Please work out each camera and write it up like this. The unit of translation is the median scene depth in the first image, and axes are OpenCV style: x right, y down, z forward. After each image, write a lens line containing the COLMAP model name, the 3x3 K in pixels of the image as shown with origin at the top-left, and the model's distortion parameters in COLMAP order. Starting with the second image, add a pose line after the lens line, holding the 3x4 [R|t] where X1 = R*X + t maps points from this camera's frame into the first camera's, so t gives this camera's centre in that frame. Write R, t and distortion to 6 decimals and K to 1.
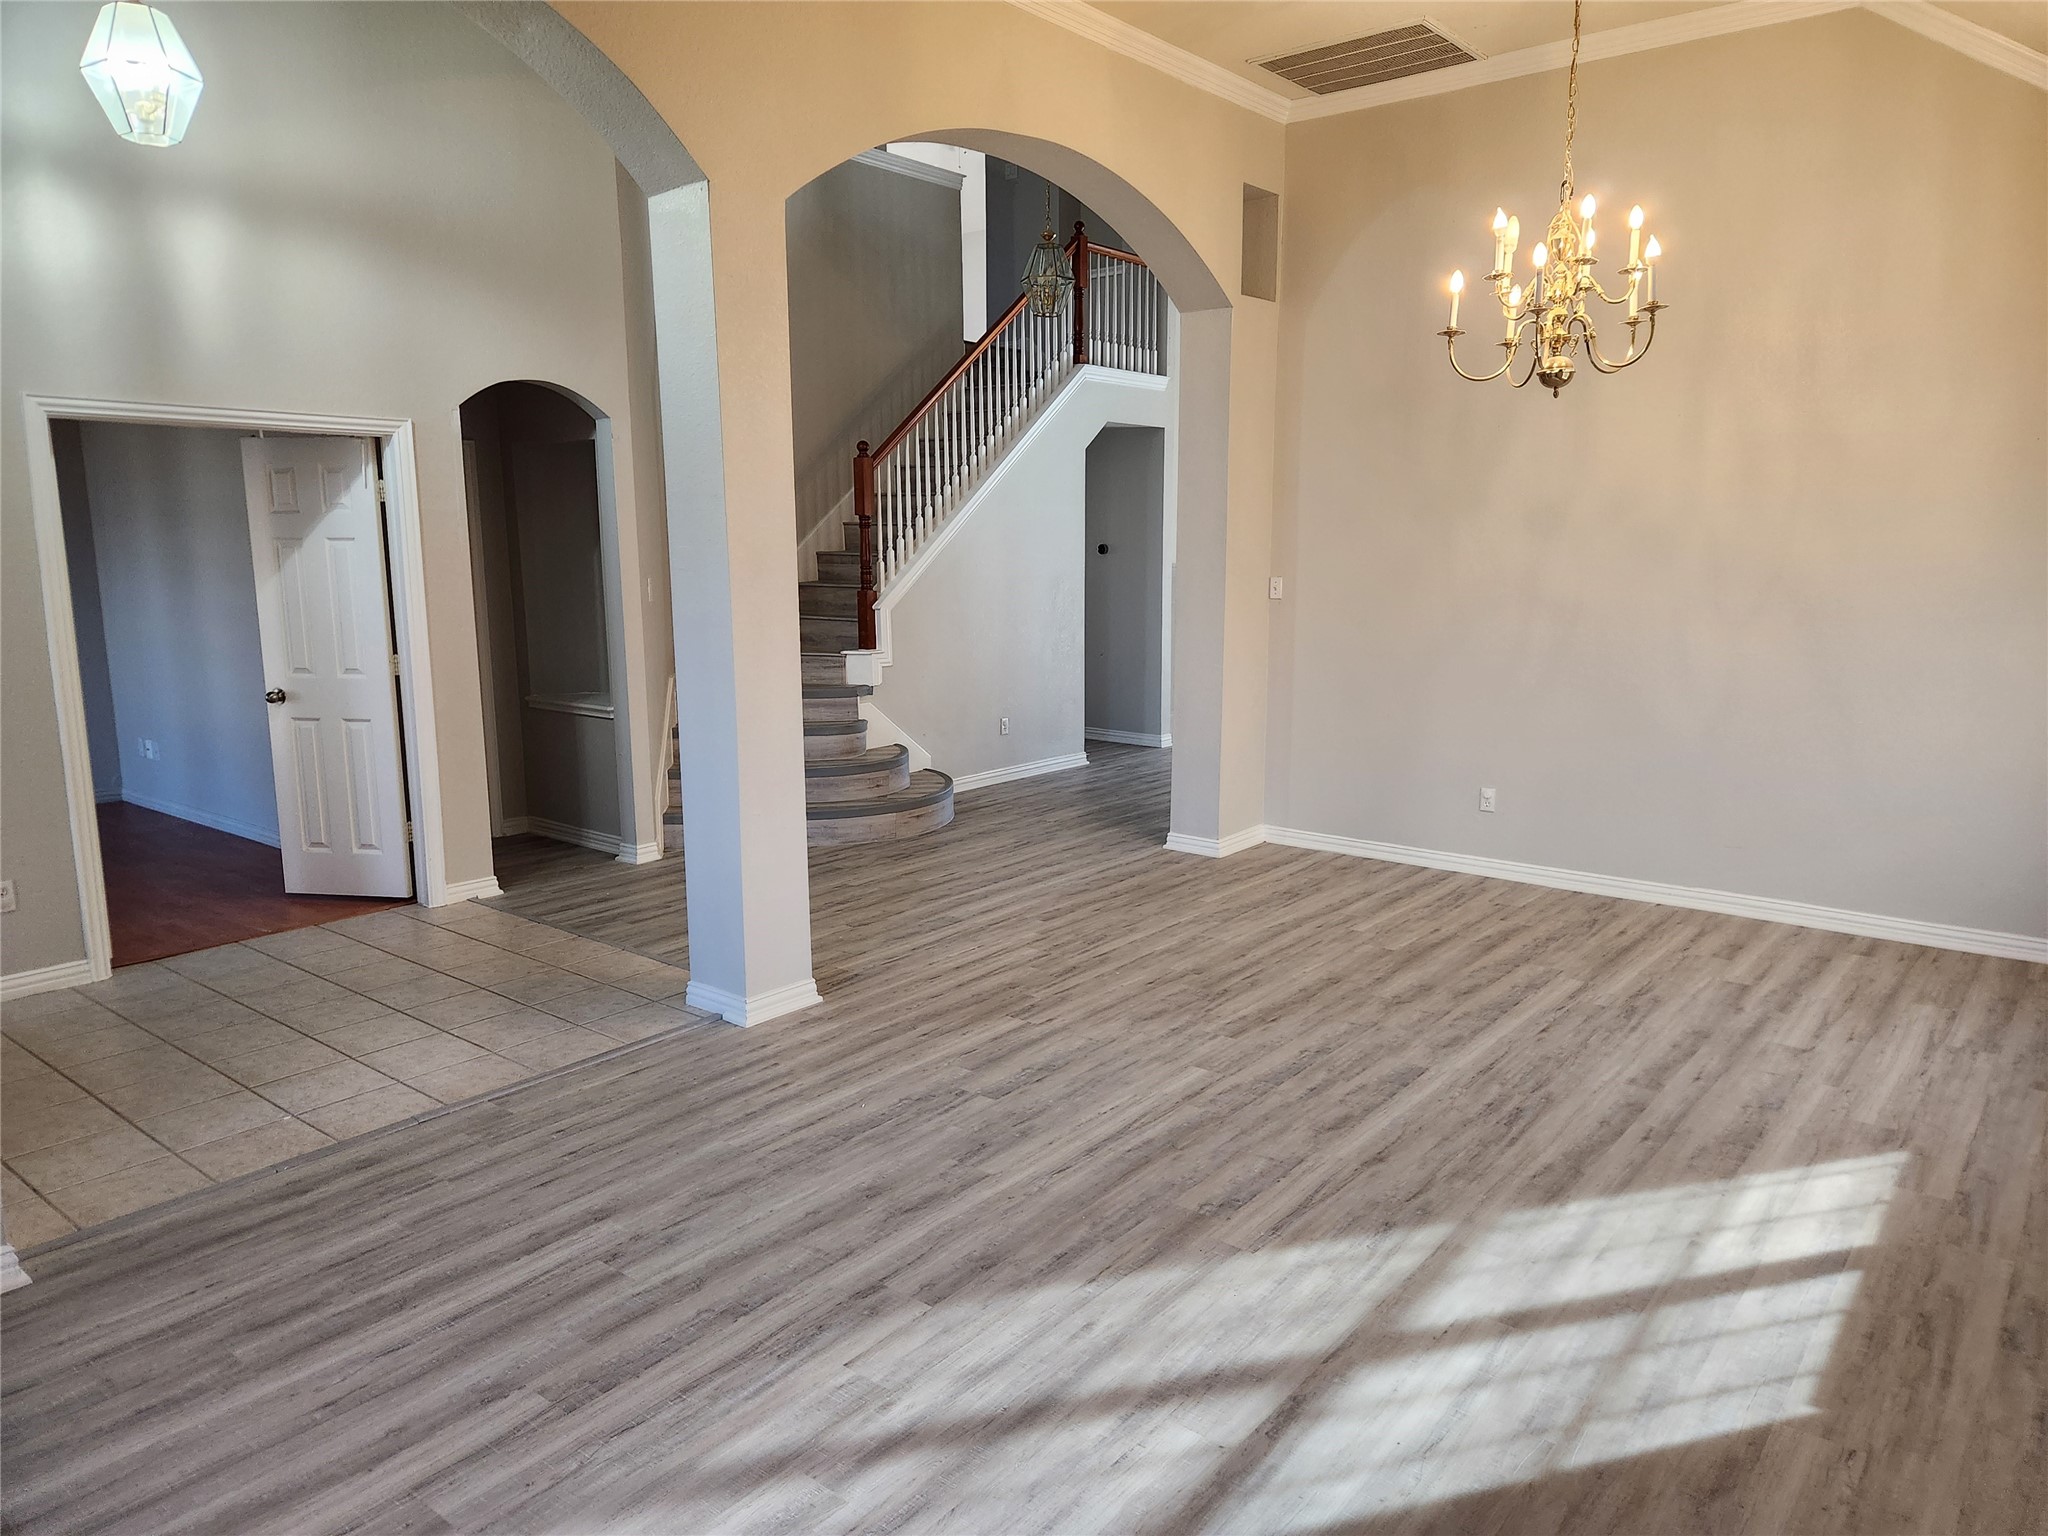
lens RADIAL K [[1368.0, 0, 1024.0], [0, 1368.0, 768.0], [0, 0, 1]] dist [0.094506, -0.093145]
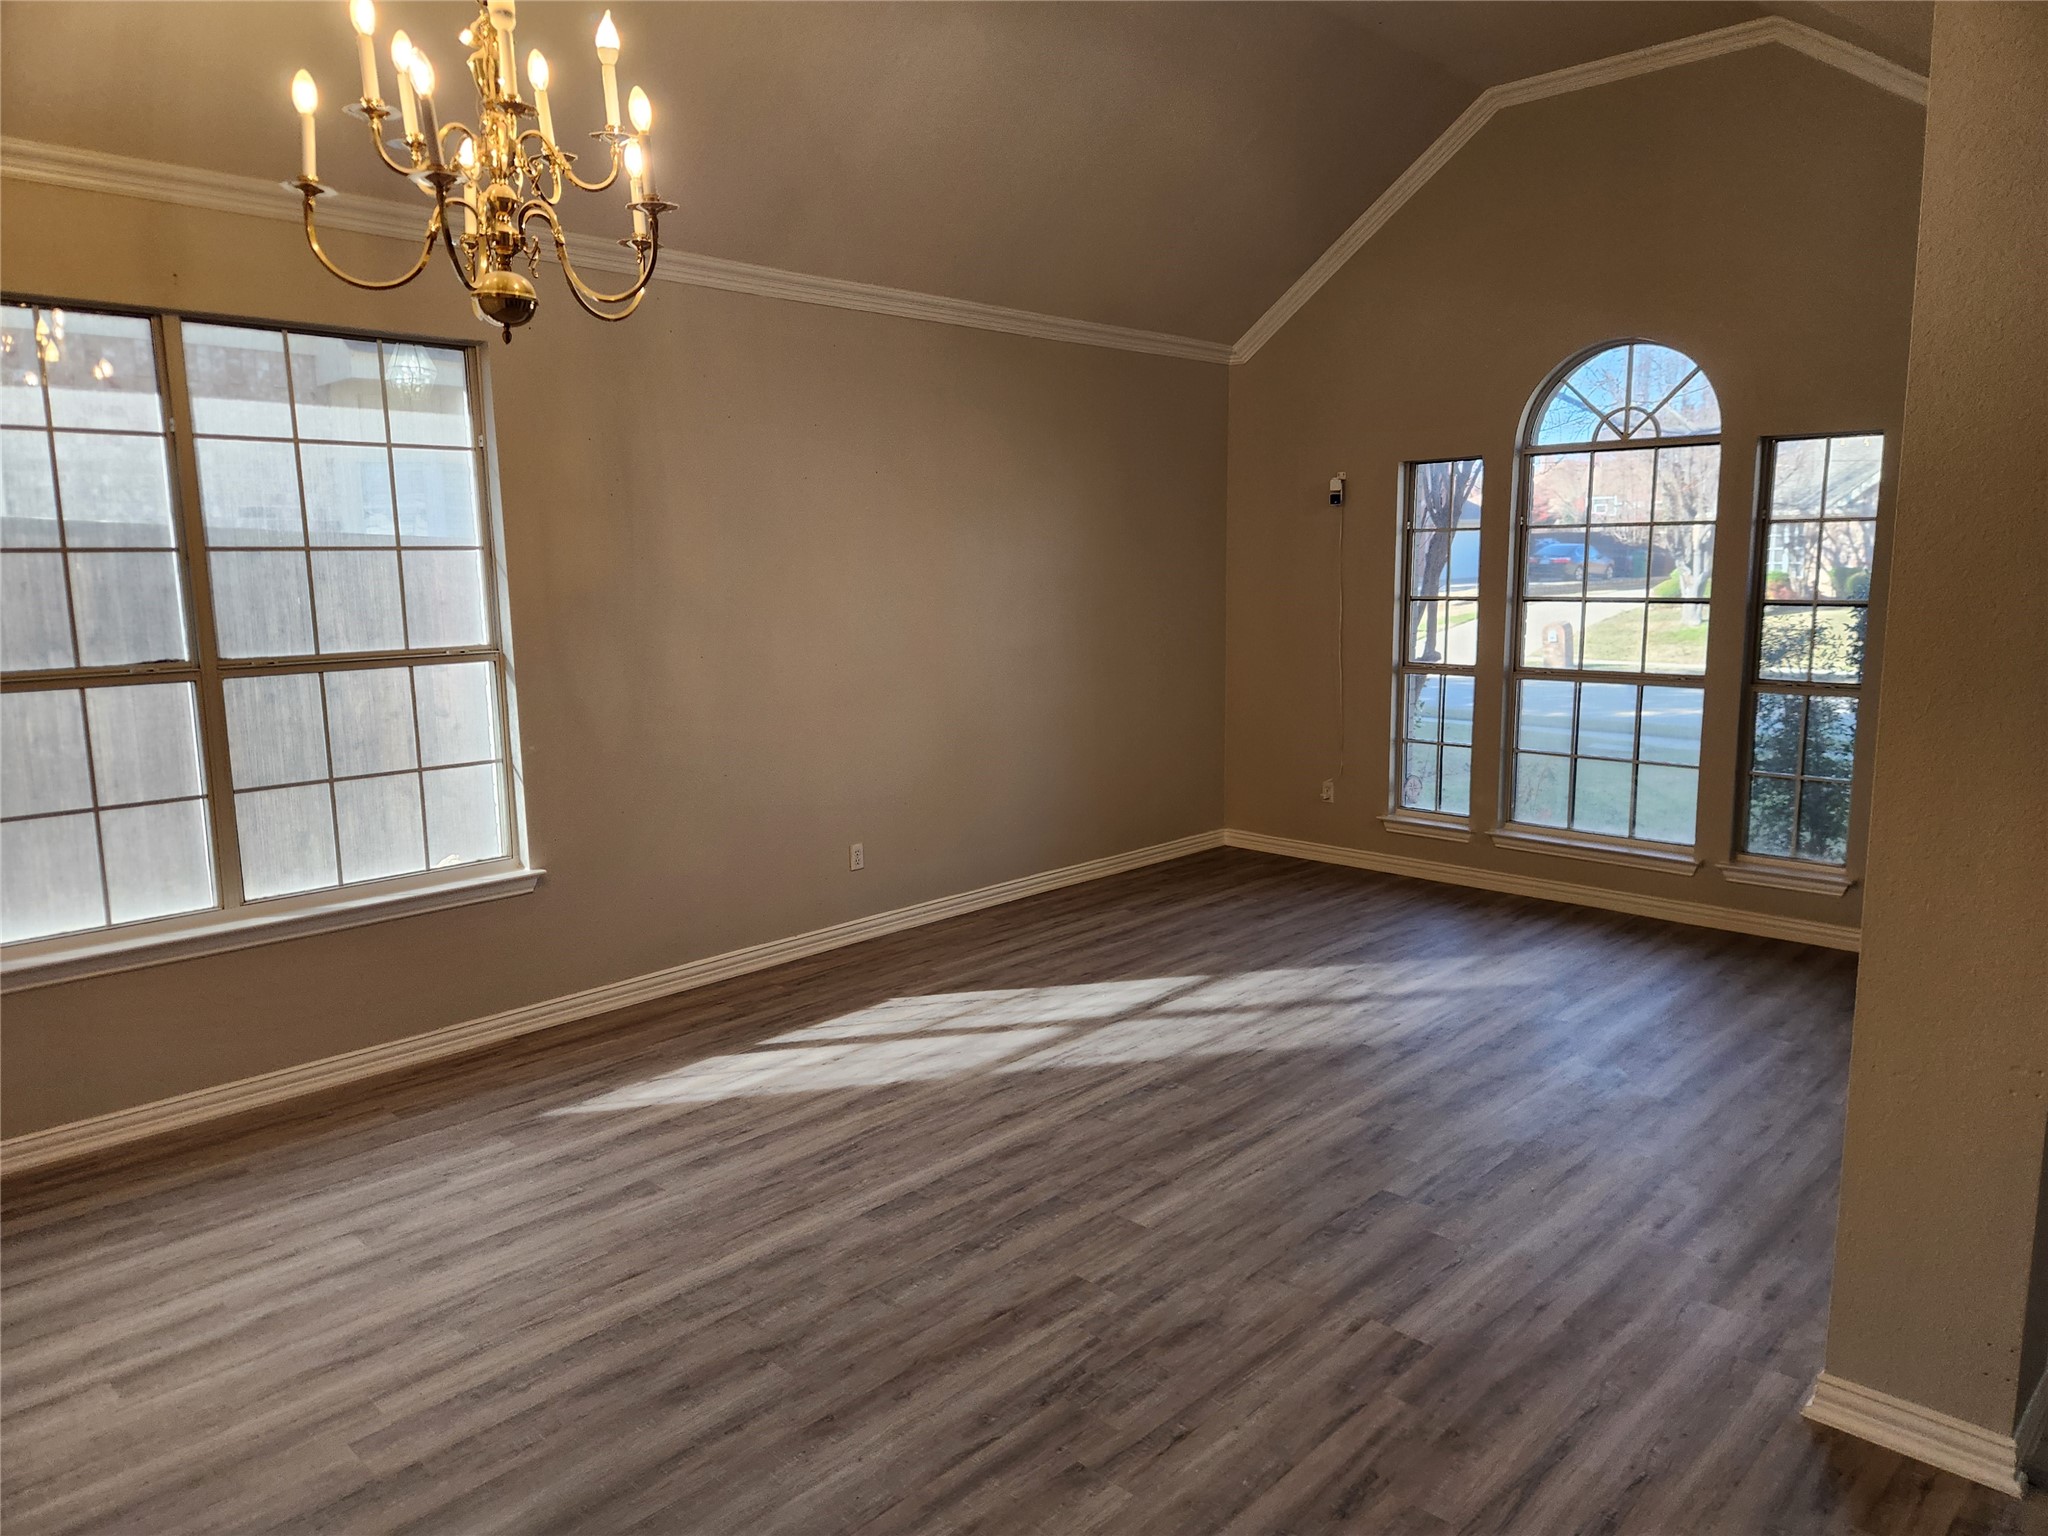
lens RADIAL K [[1368.0, 0, 1024.0], [0, 1368.0, 768.0], [0, 0, 1]] dist [0.094506, -0.093145]
pose [[-0.996043, 0.001610, 0.088859, 0.137561], [0.029947, 0.947442, 0.318524, -0.326118], [-0.083676, 0.319924, -0.943741, 1.877100]]
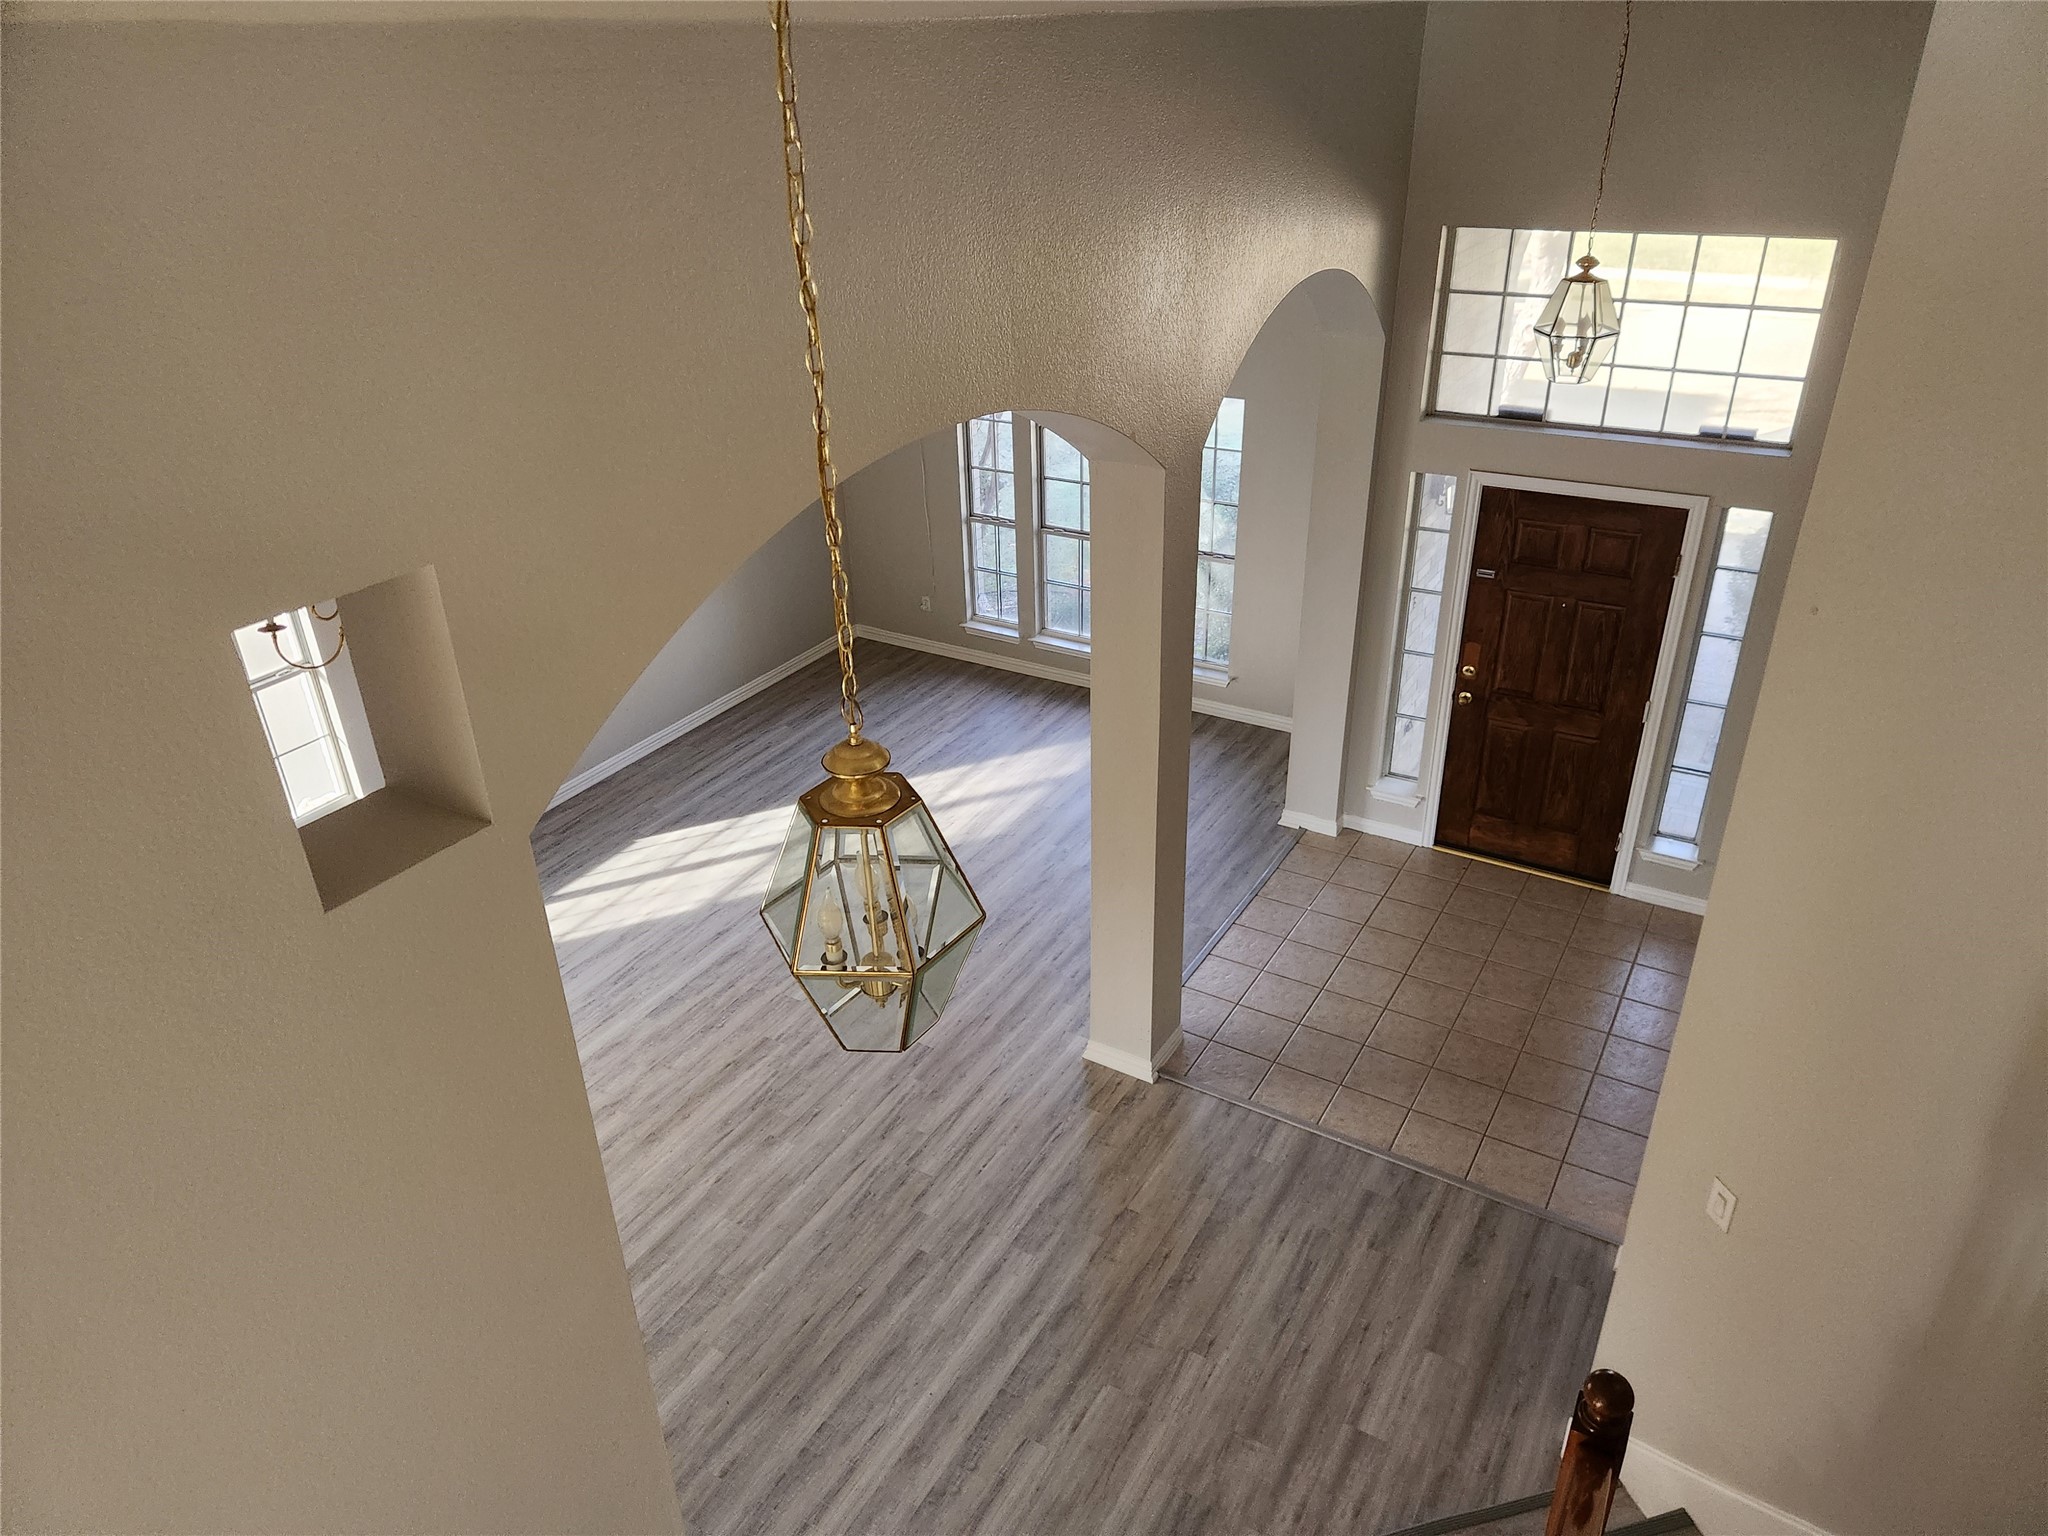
lens RADIAL K [[1368.0, 0, 1024.0], [0, 1368.0, 768.0], [0, 0, 1]] dist [0.094506, -0.093145]
pose [[-0.988776, 0.093291, -0.116701, 0.036485], [0.002694, 0.792103, 0.610382, -1.032393], [0.149383, 0.603217, -0.783463, 2.330745]]
